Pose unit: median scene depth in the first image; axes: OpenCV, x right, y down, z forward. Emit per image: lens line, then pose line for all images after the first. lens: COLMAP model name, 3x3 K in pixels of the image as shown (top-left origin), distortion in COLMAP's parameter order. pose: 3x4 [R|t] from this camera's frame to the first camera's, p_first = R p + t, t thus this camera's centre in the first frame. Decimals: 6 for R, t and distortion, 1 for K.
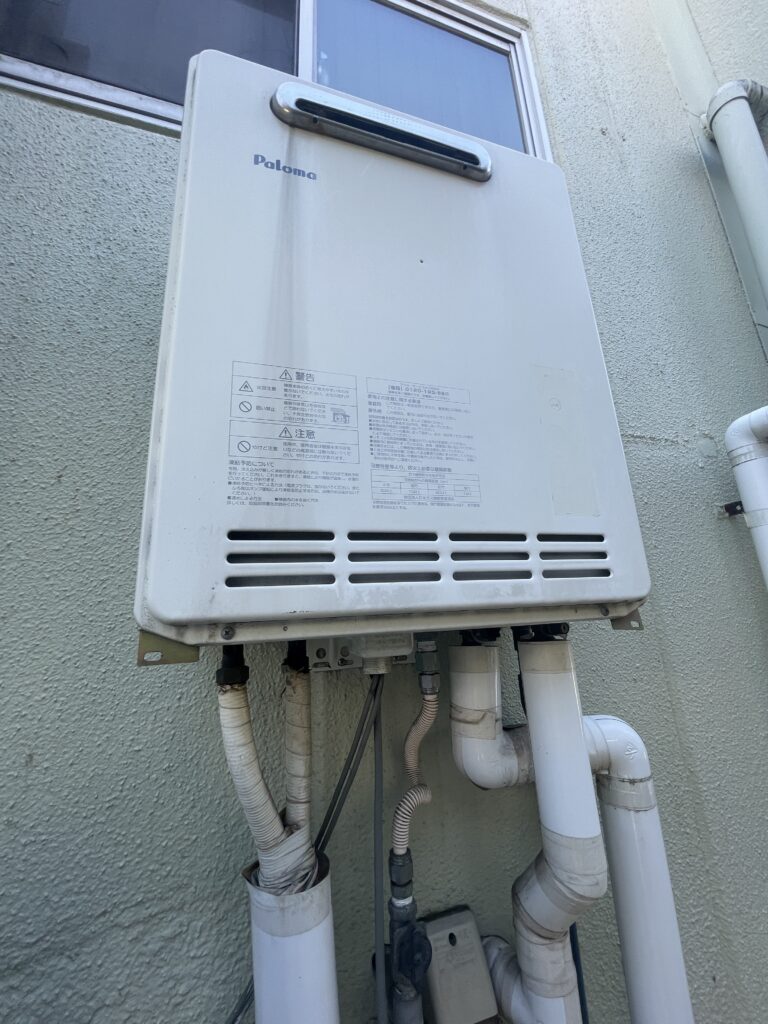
lens RADIAL K [[411.0, 0, 385.4], [0, 411.0, 512.8], [0, 0, 1]] dist [0.004093, -0.003436]
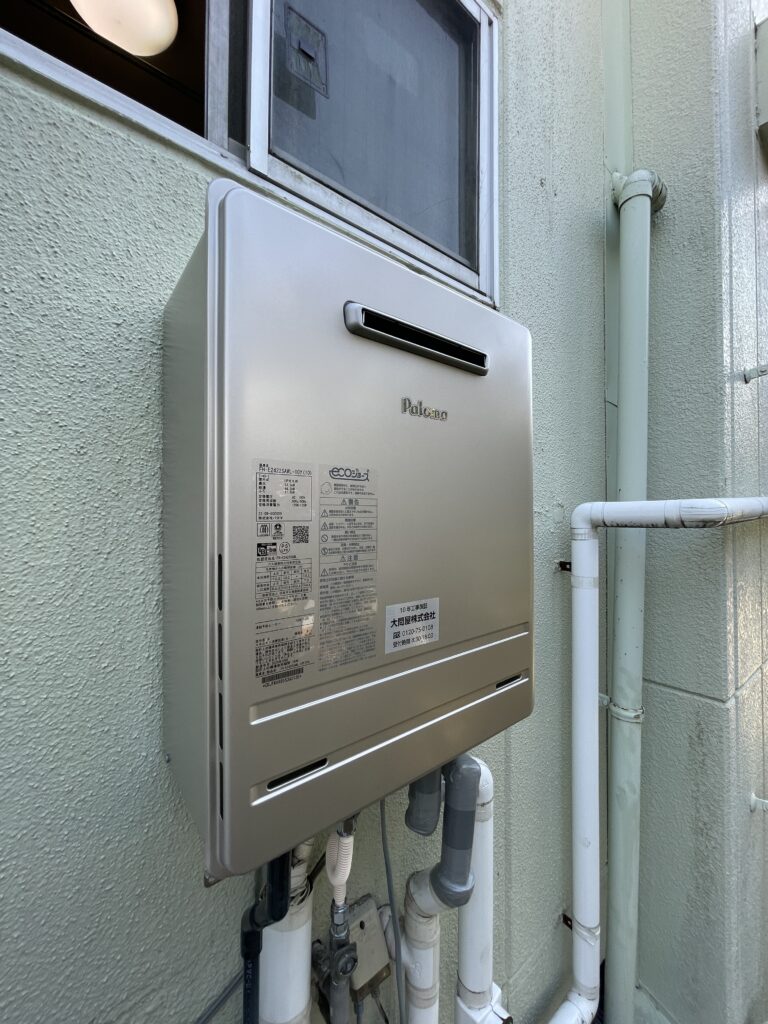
lens RADIAL K [[411.0, 0, 386.0], [0, 411.0, 507.4], [0, 0, 1]] dist [0.004093, -0.003436]
pose [[0.929828, 0.055092, 0.363848, -0.348944], [-0.137971, 0.968798, 0.205899, -0.655530], [-0.341152, -0.241651, 0.908416, 0.017829]]
